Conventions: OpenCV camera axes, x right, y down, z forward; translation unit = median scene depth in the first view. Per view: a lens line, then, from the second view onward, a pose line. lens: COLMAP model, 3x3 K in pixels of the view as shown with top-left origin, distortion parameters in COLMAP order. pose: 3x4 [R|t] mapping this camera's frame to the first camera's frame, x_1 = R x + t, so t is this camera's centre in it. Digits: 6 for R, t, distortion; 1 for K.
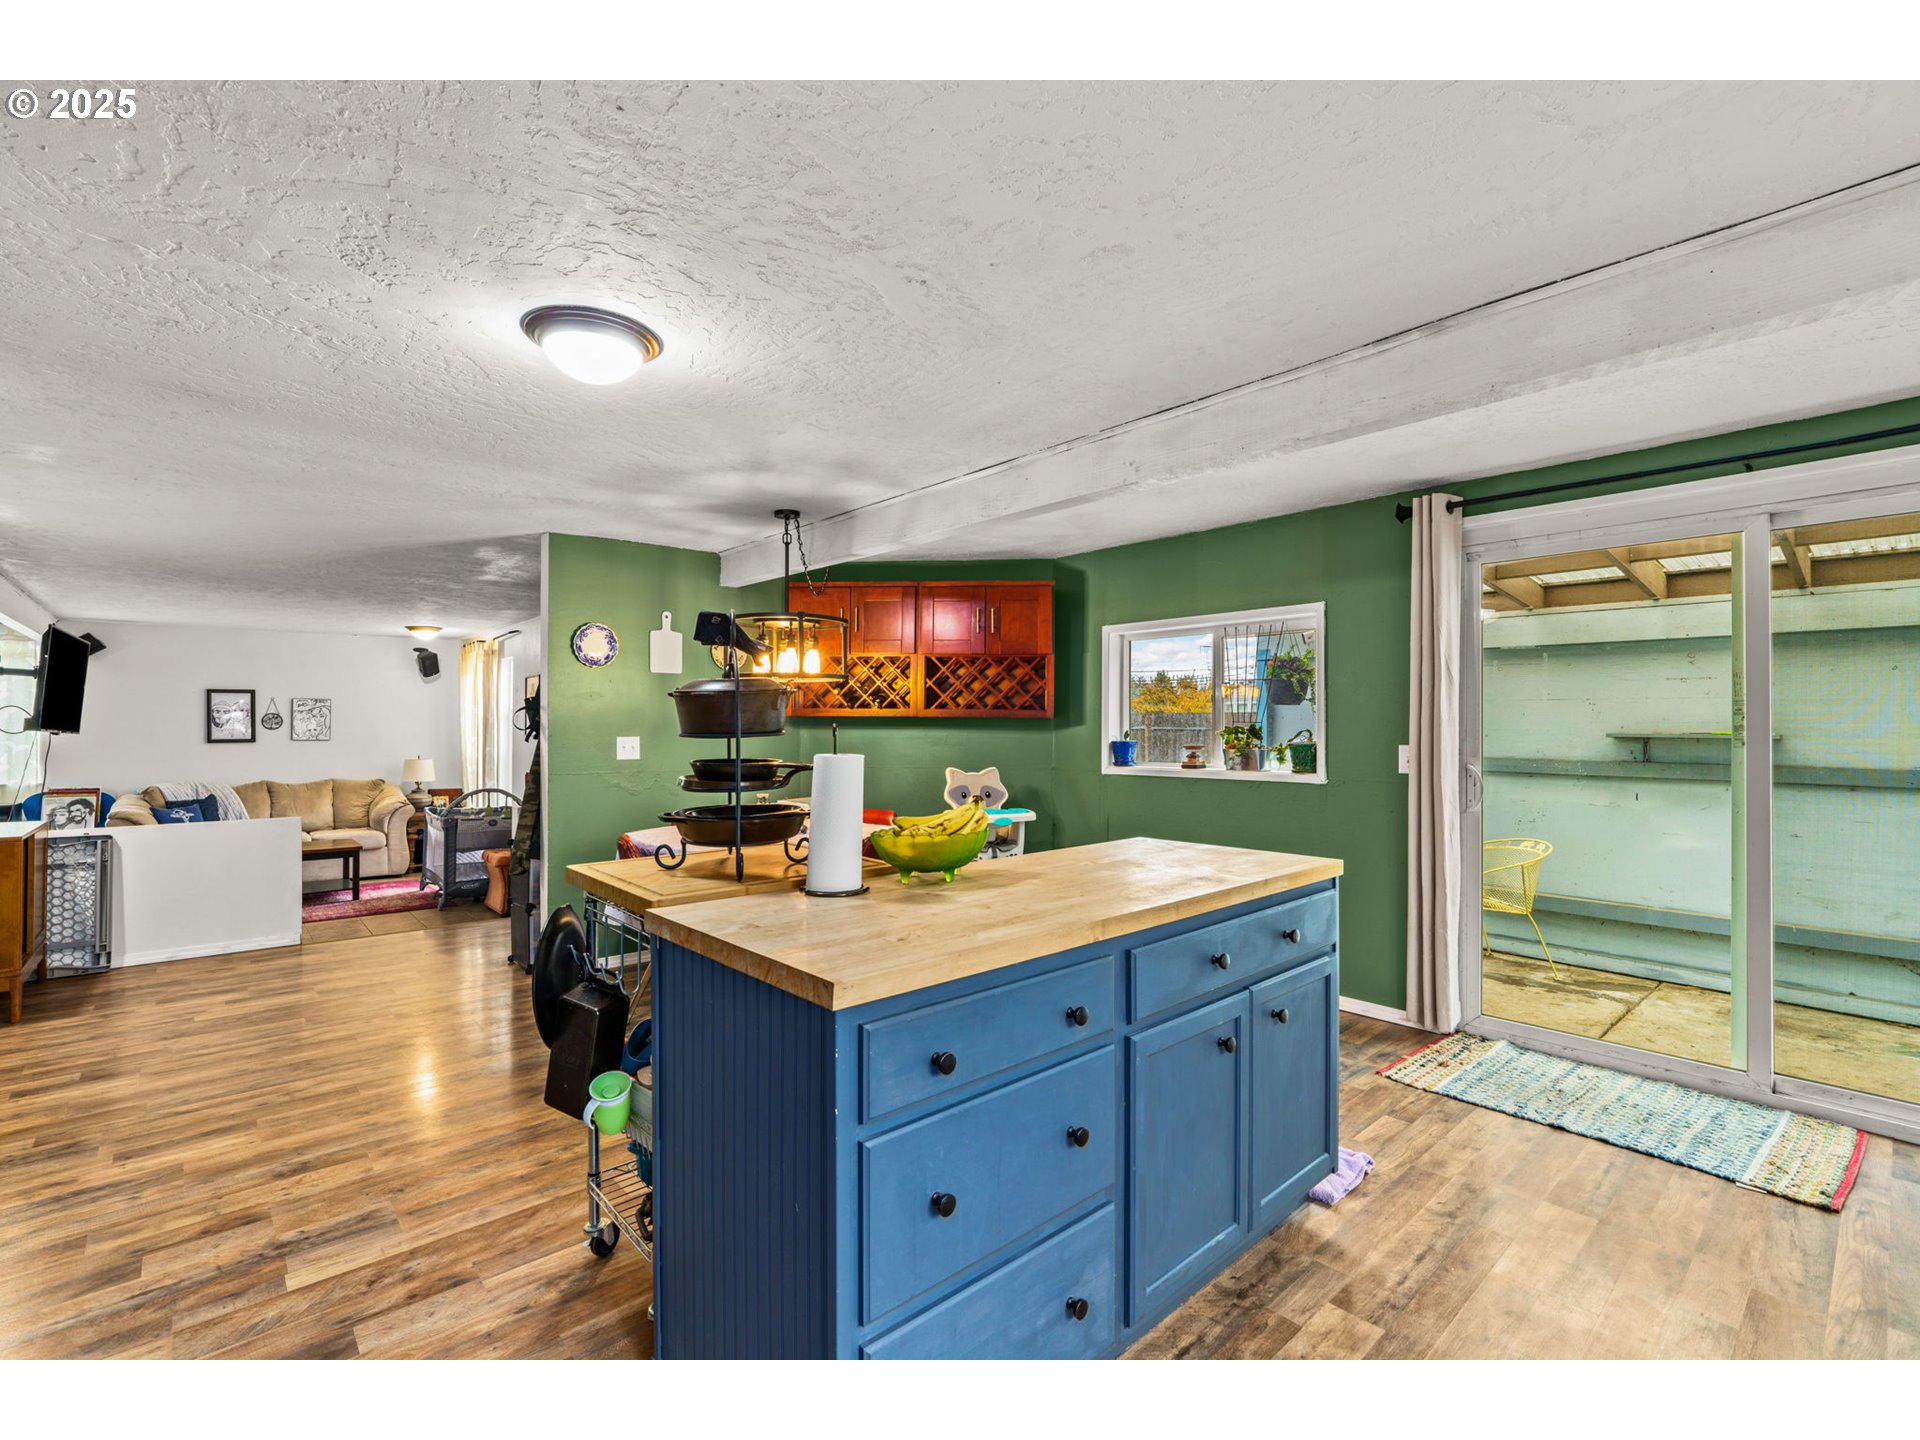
lens RADIAL K [[861.9, 0, 955.0], [0, 861.9, 720.1], [0, 0, 1]] dist [-0.001665, 0.000252]
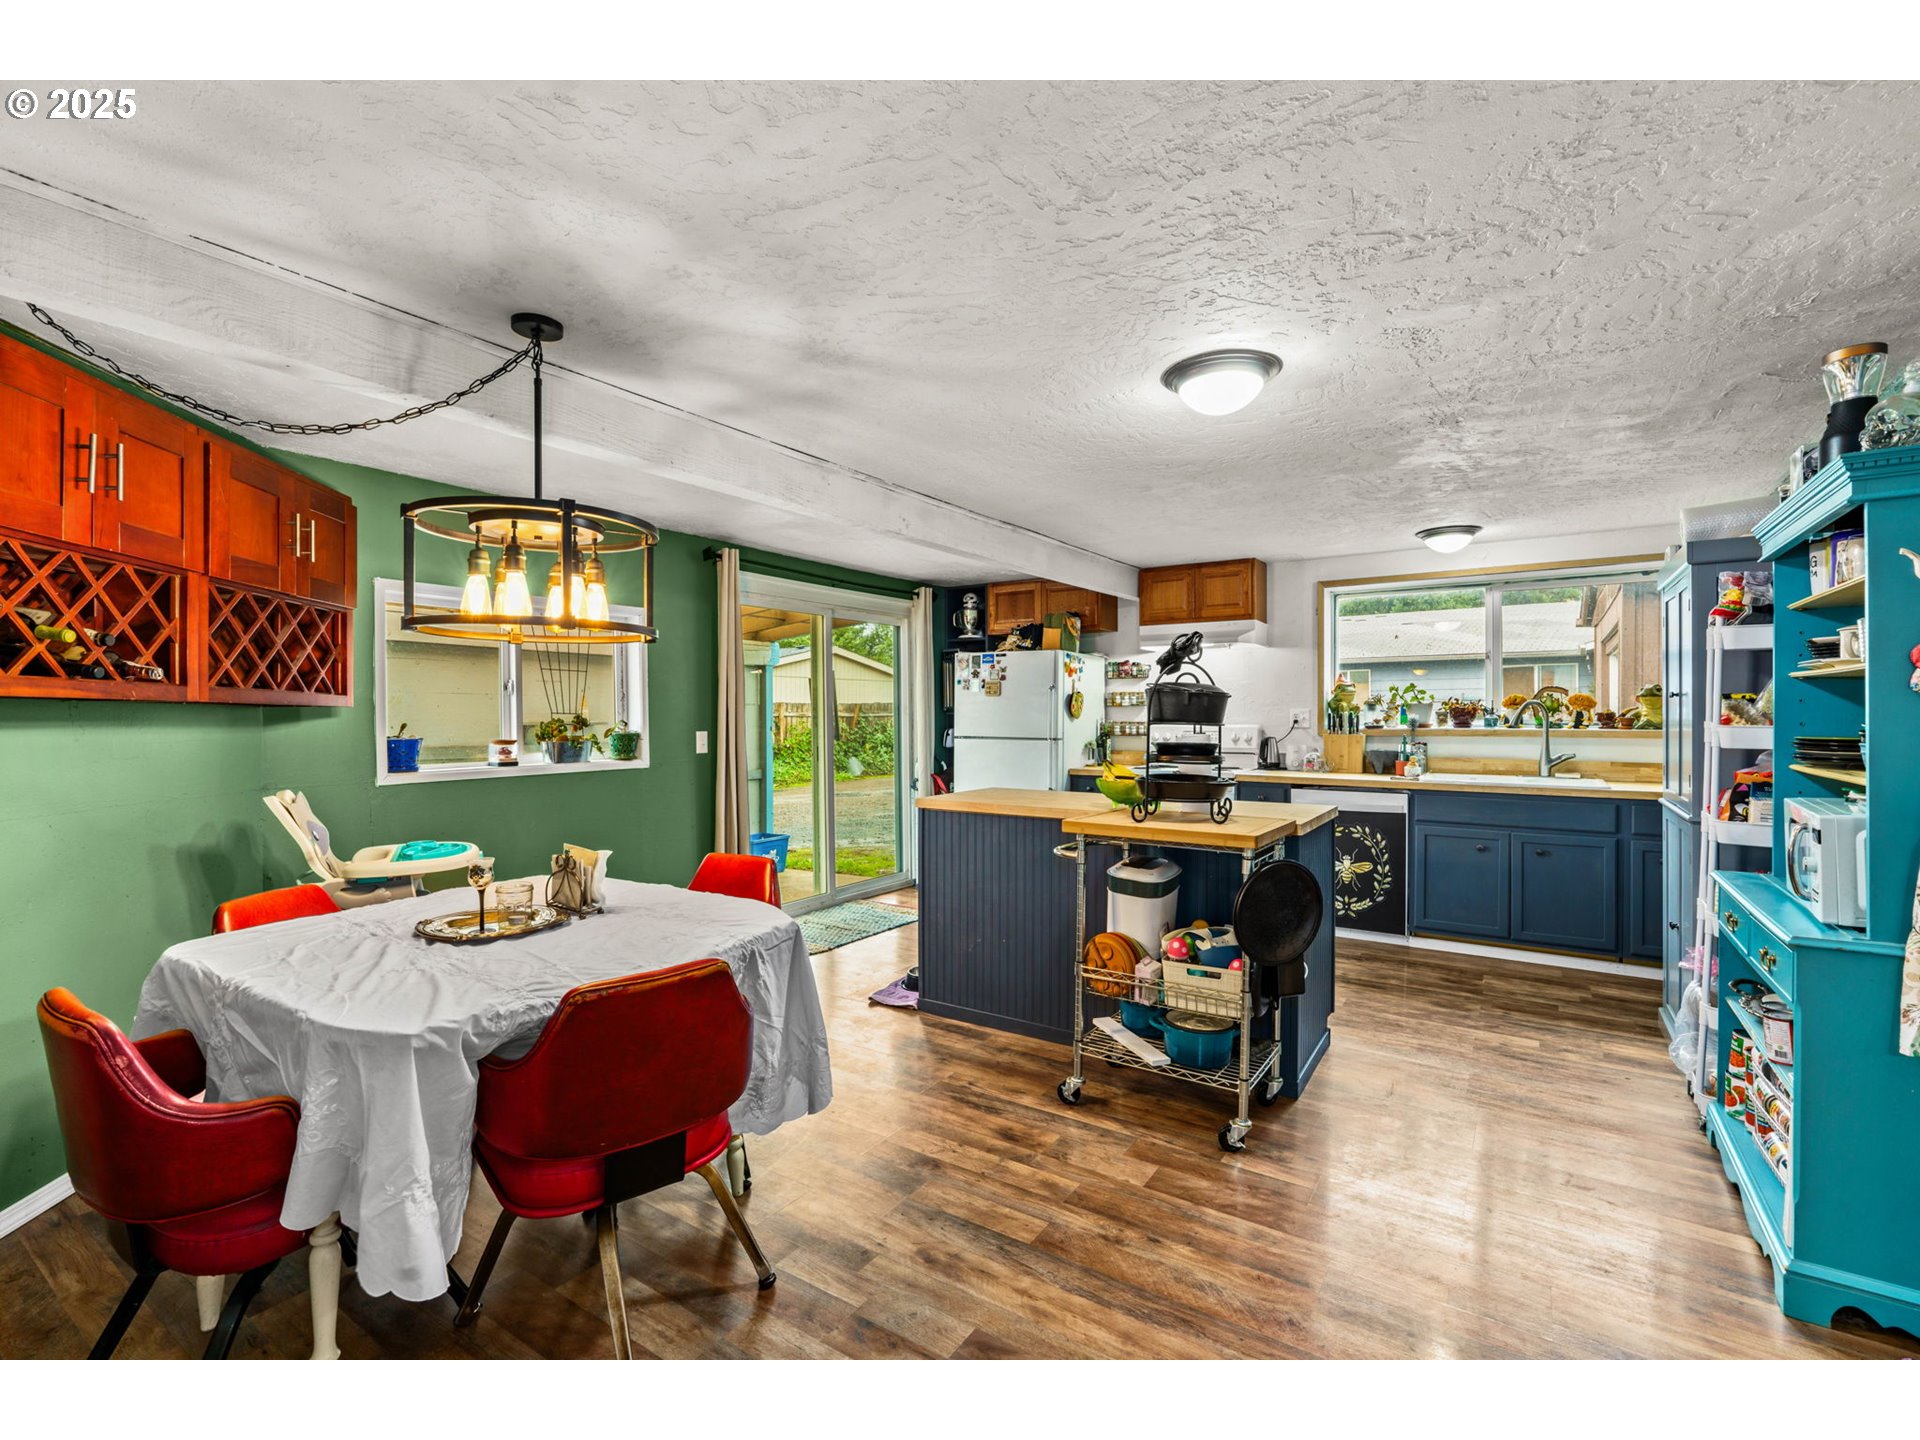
lens RADIAL K [[861.9, 0, 955.0], [0, 861.9, 720.1], [0, 0, 1]] dist [-0.001665, 0.000252]
pose [[-0.241417, -0.009214, 0.970378, -0.637488], [-0.004423, 0.999955, 0.008395, -0.000126], [-0.970411, -0.002265, -0.241447, 0.716018]]
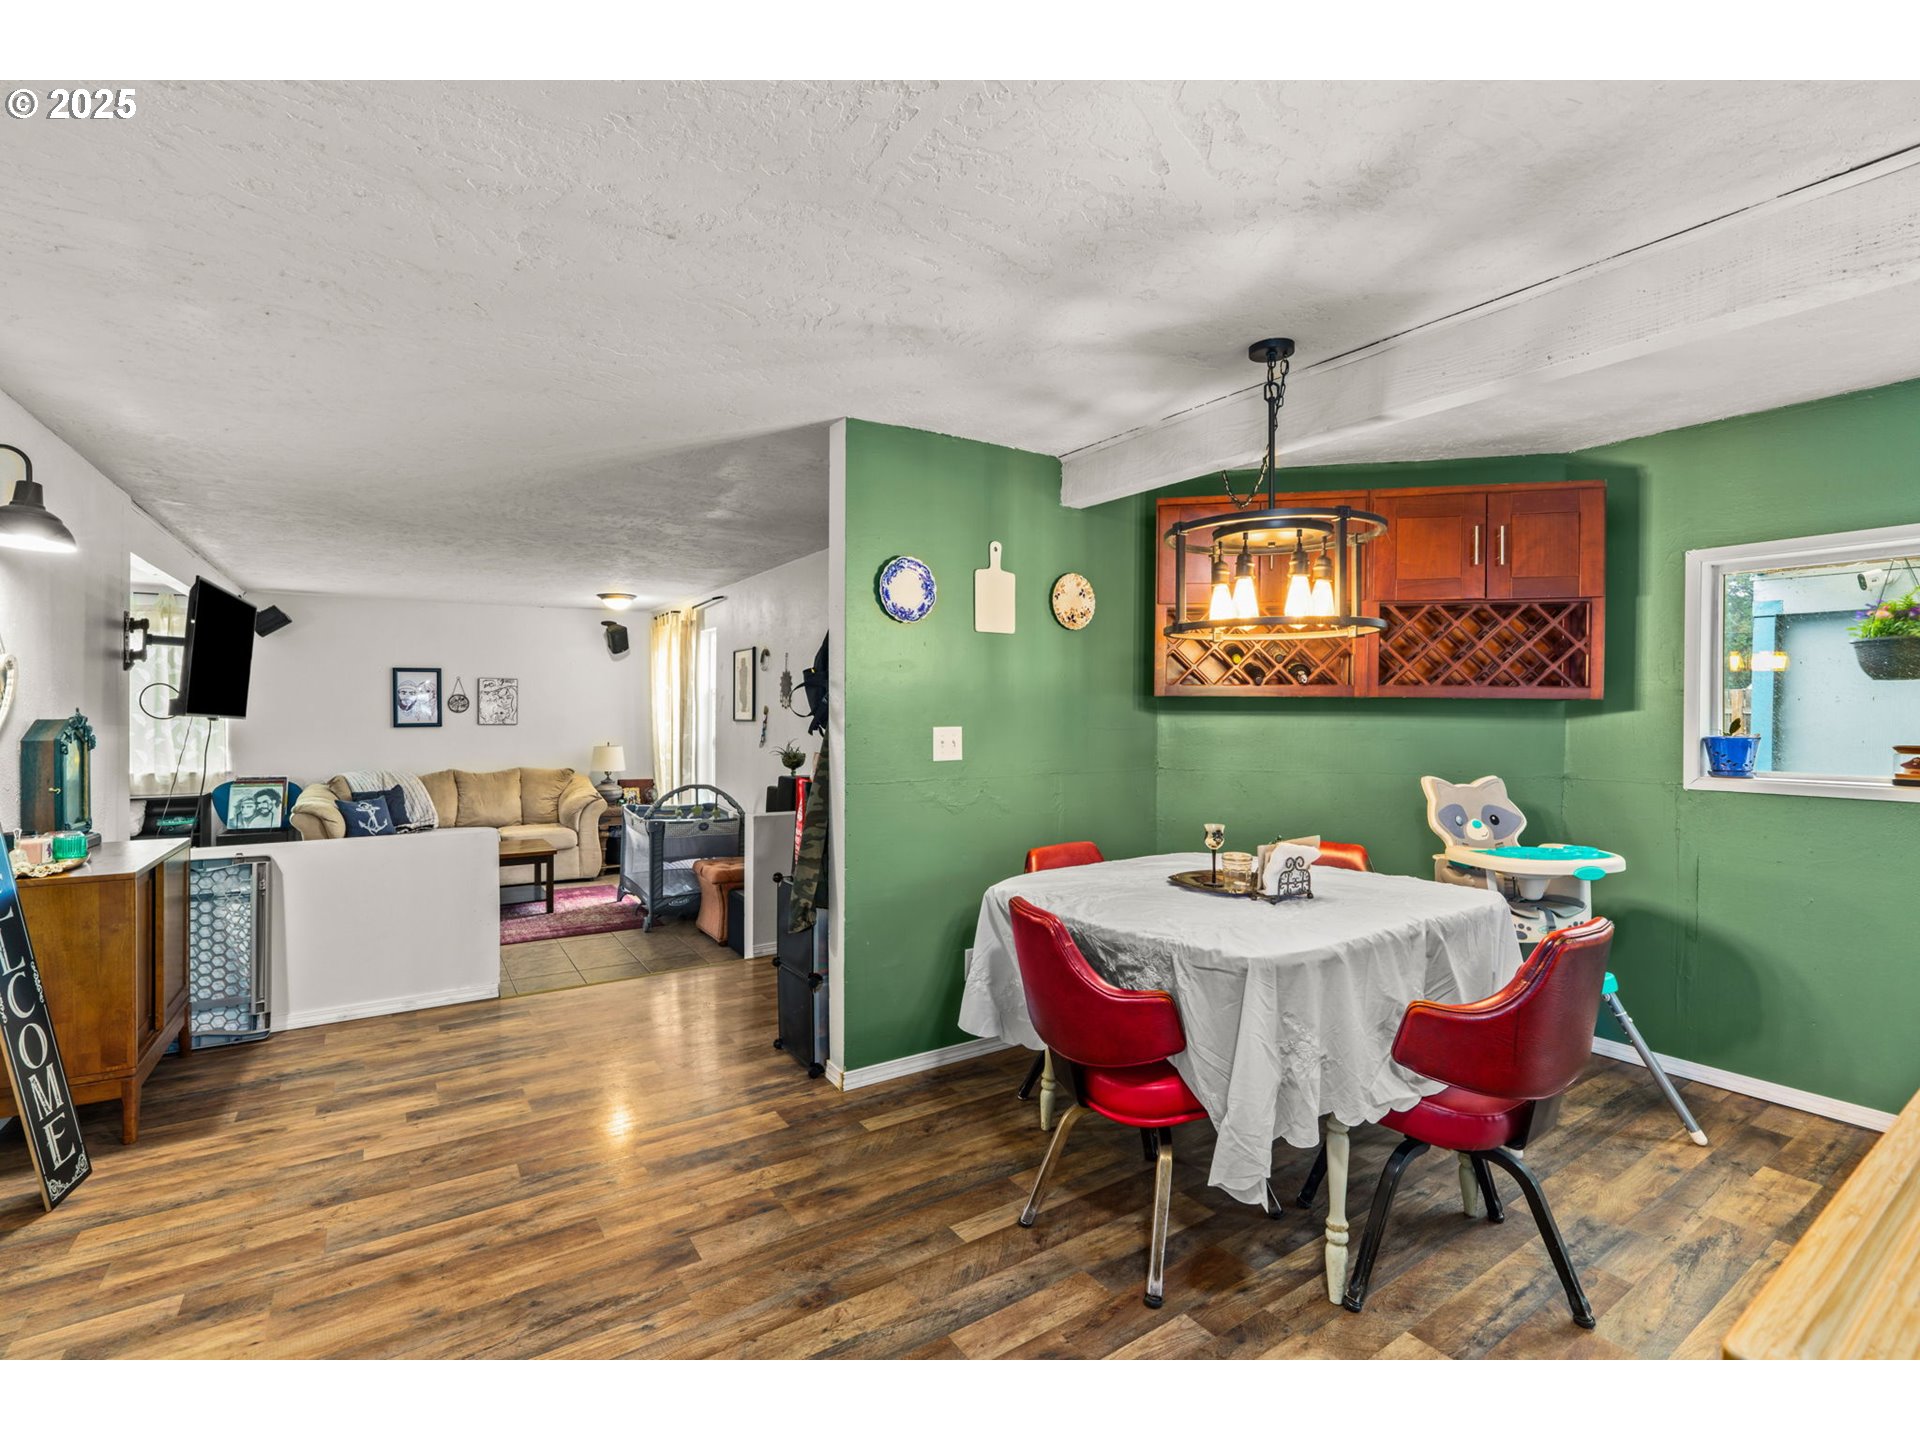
lens RADIAL K [[854.9, 0, 965.3], [0, 854.9, 712.2], [0, 0, 1]] dist [-0.010106, 0.000476]
pose [[0.991528, 0.001817, -0.129878, -0.264569], [-0.000308, 0.999932, 0.011645, 0.000096], [0.129890, -0.011506, 0.991462, 0.323633]]
